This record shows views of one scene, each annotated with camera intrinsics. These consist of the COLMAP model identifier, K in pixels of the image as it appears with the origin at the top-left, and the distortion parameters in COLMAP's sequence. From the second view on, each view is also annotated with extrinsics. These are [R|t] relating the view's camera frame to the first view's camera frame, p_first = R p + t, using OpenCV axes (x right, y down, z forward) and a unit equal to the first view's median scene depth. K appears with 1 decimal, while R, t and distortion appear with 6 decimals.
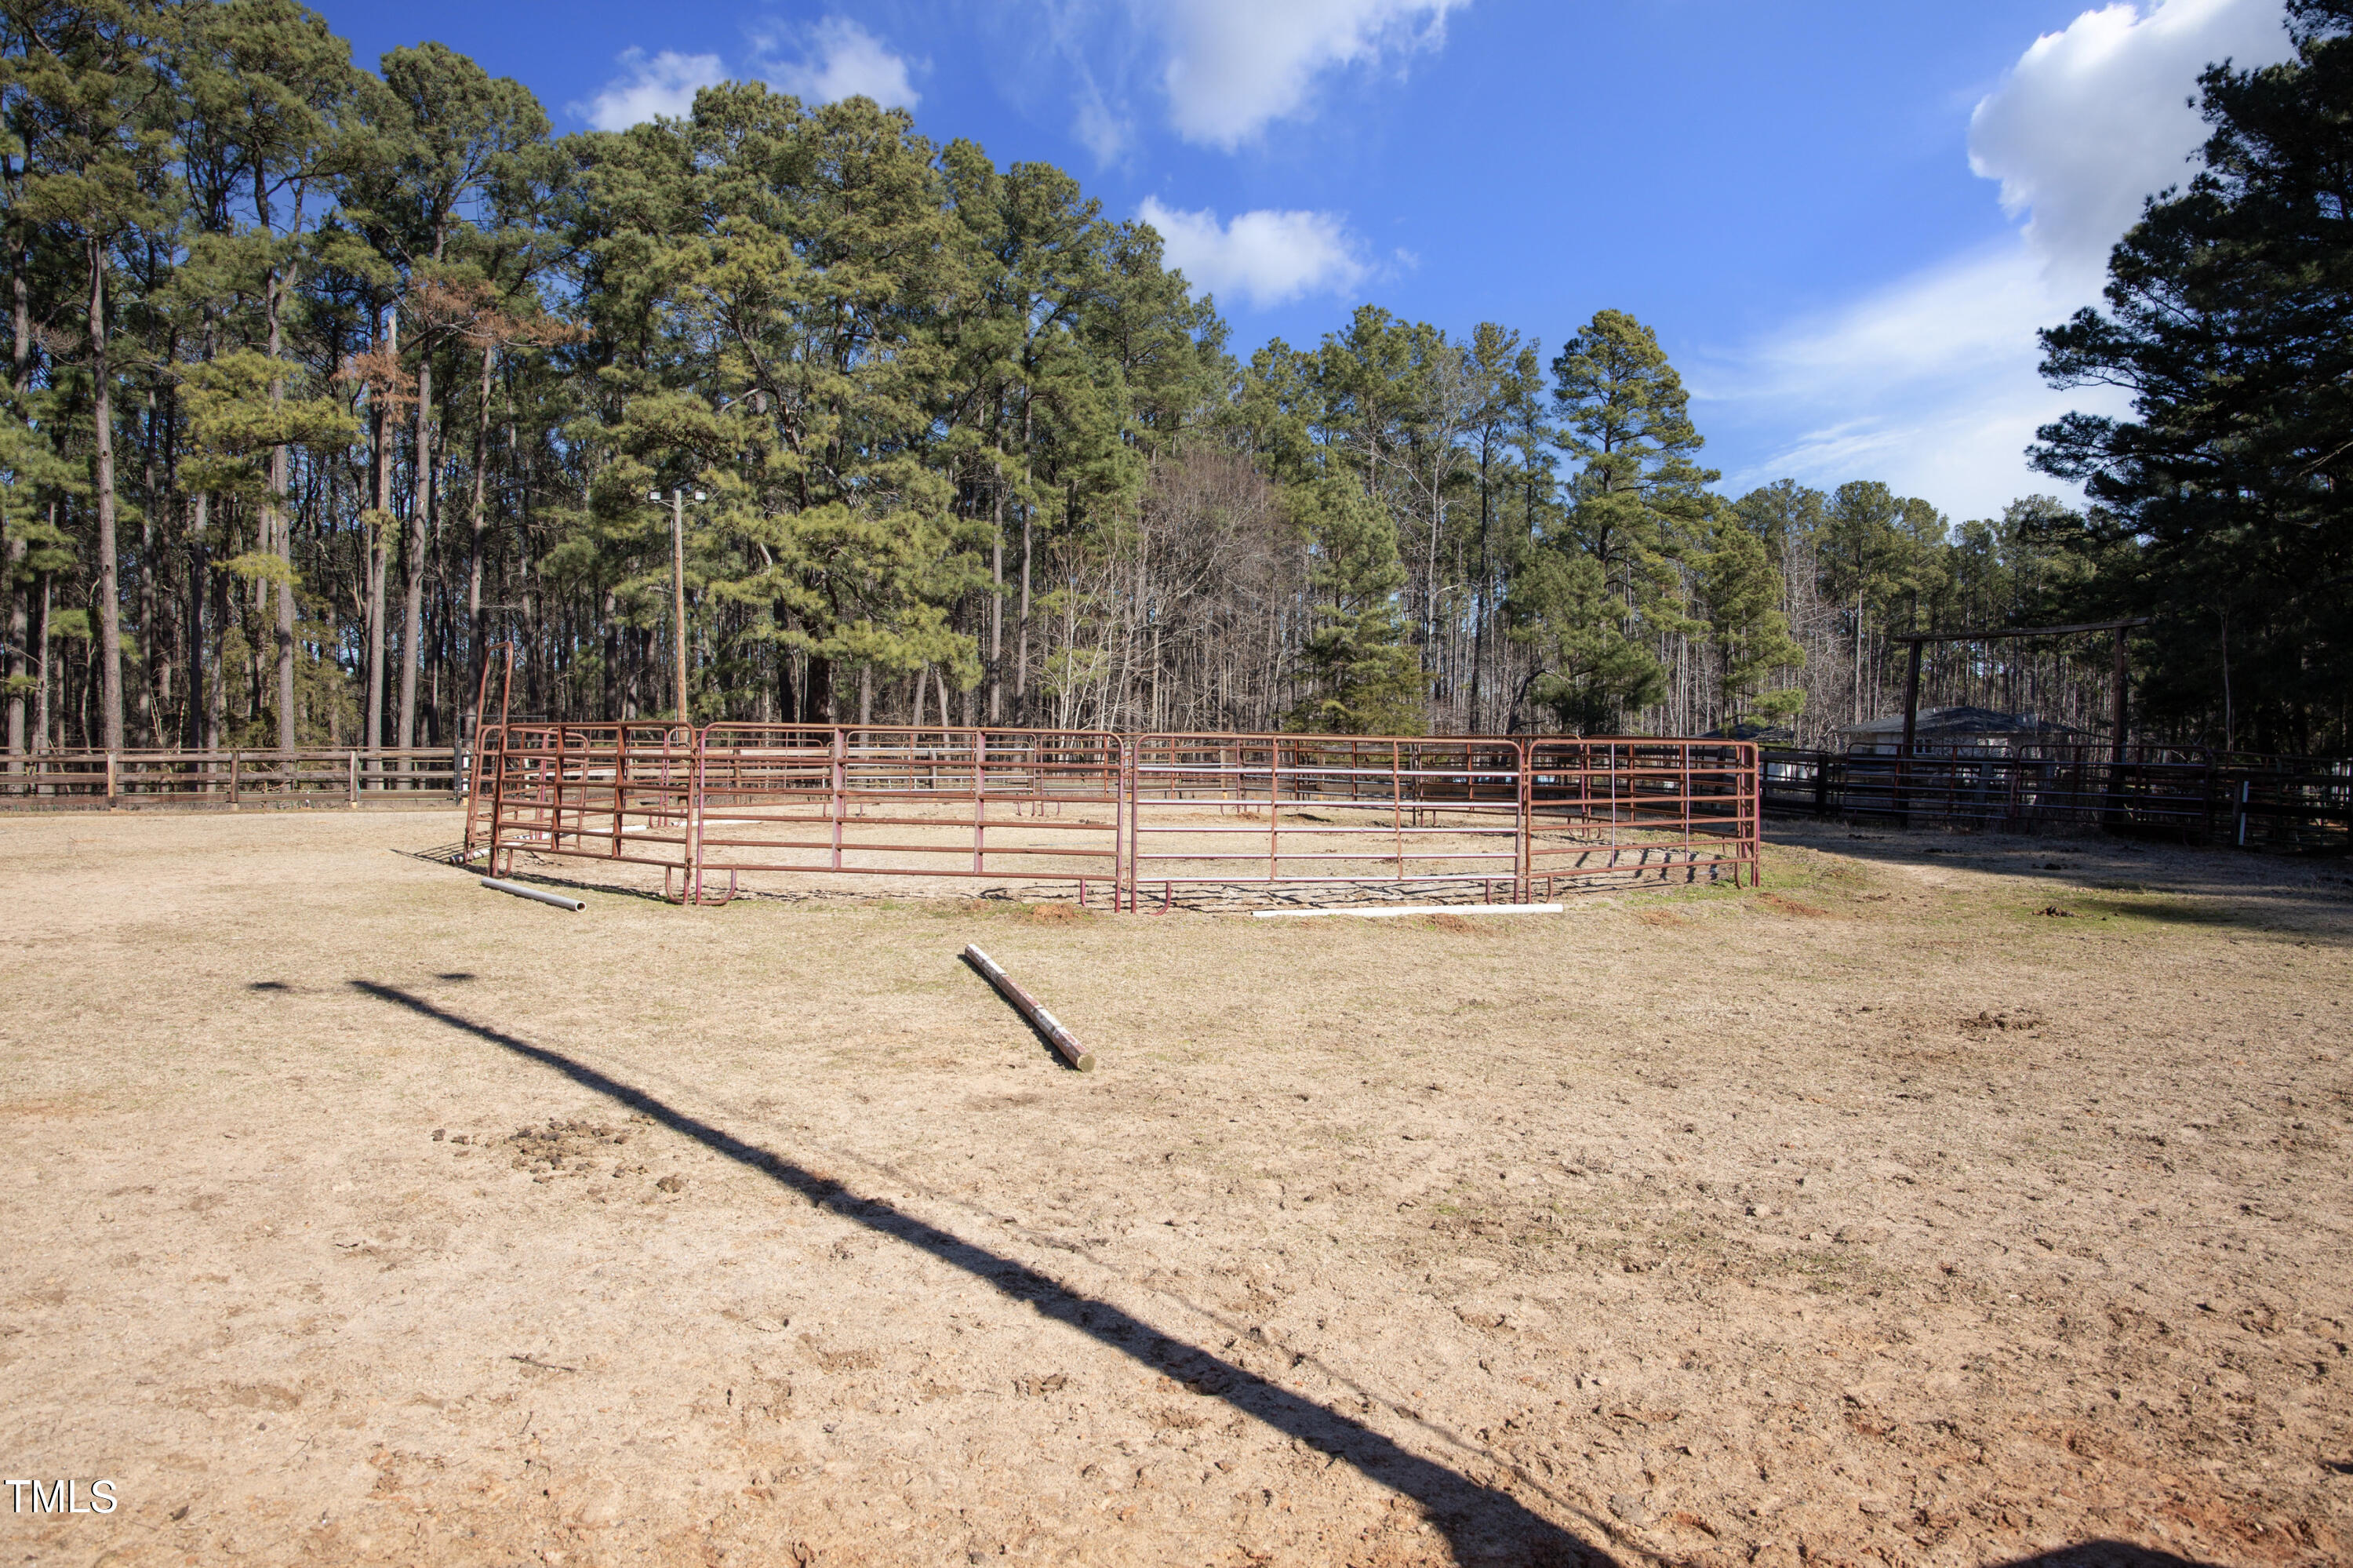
lens RADIAL K [[1635.7, 0, 1170.9], [0, 1635.7, 772.4], [0, 0, 1]] dist [-0.103891, 0.088931]
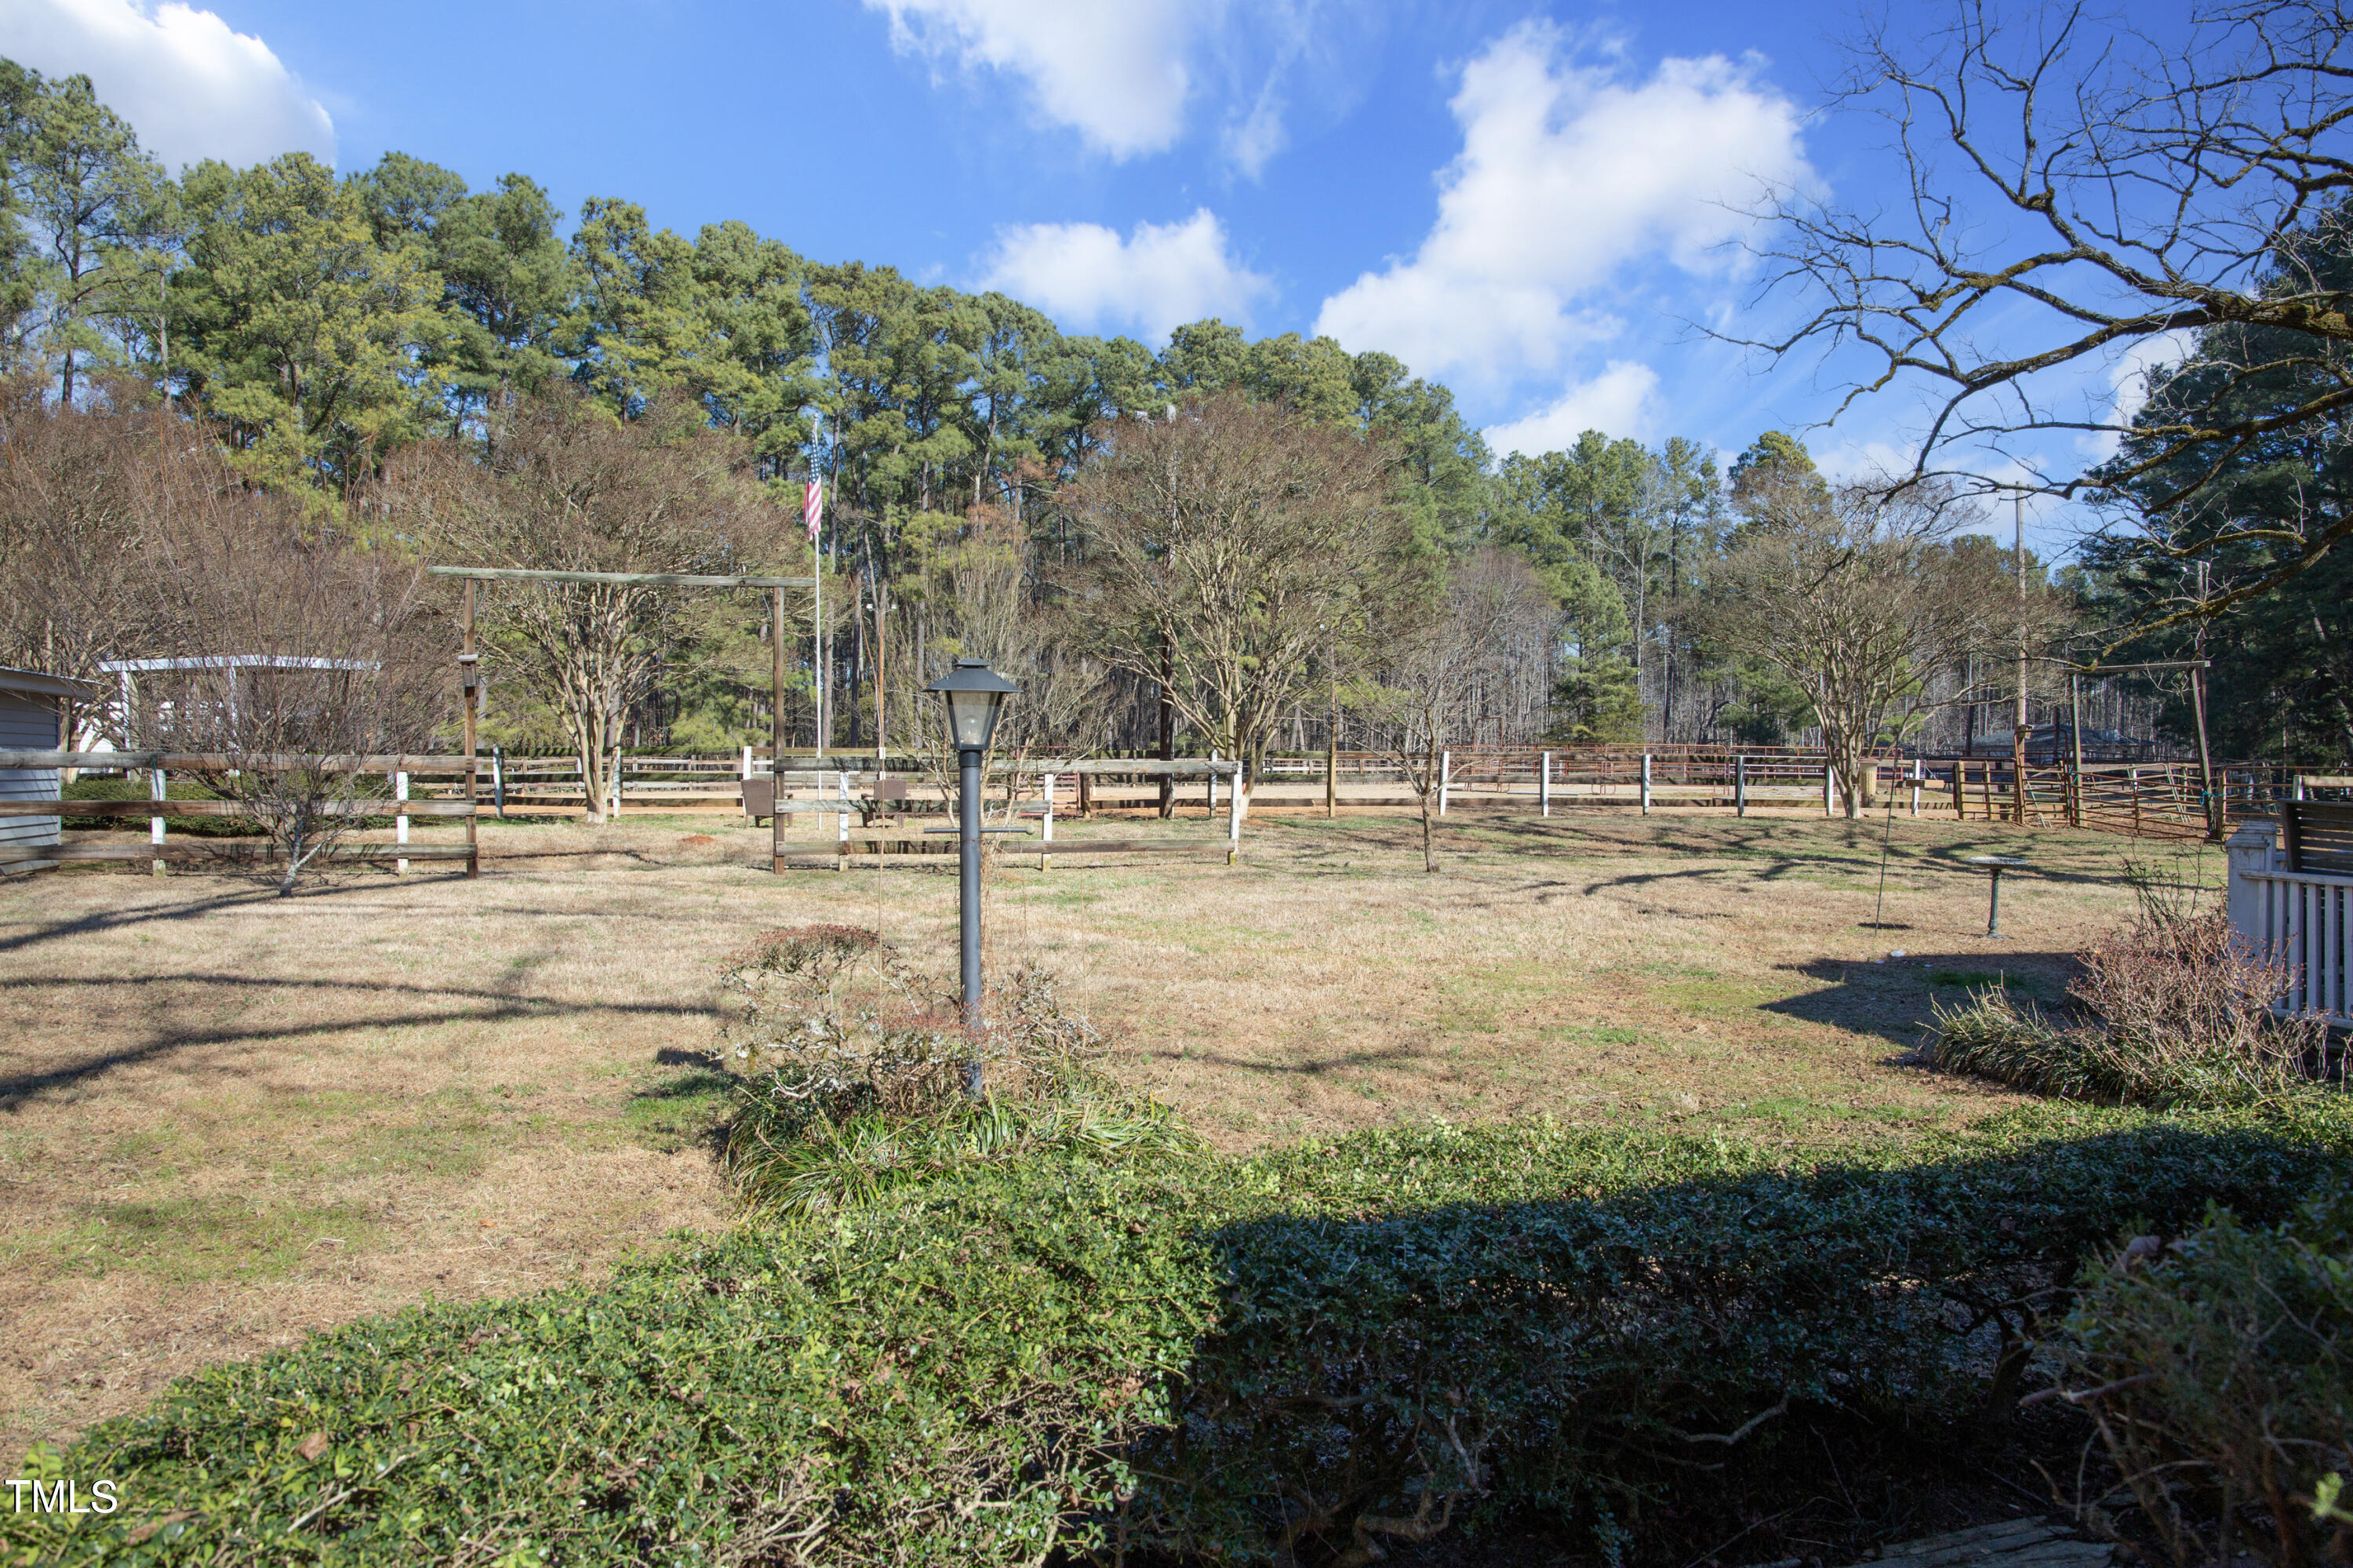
lens RADIAL K [[1635.7, 0, 1170.9], [0, 1635.7, 772.4], [0, 0, 1]] dist [-0.103891, 0.088931]
pose [[0.997811, -0.001596, -0.066104, -0.146034], [0.000916, 0.999946, -0.010310, 0.010396], [0.066117, 0.010226, 0.997760, -0.383522]]
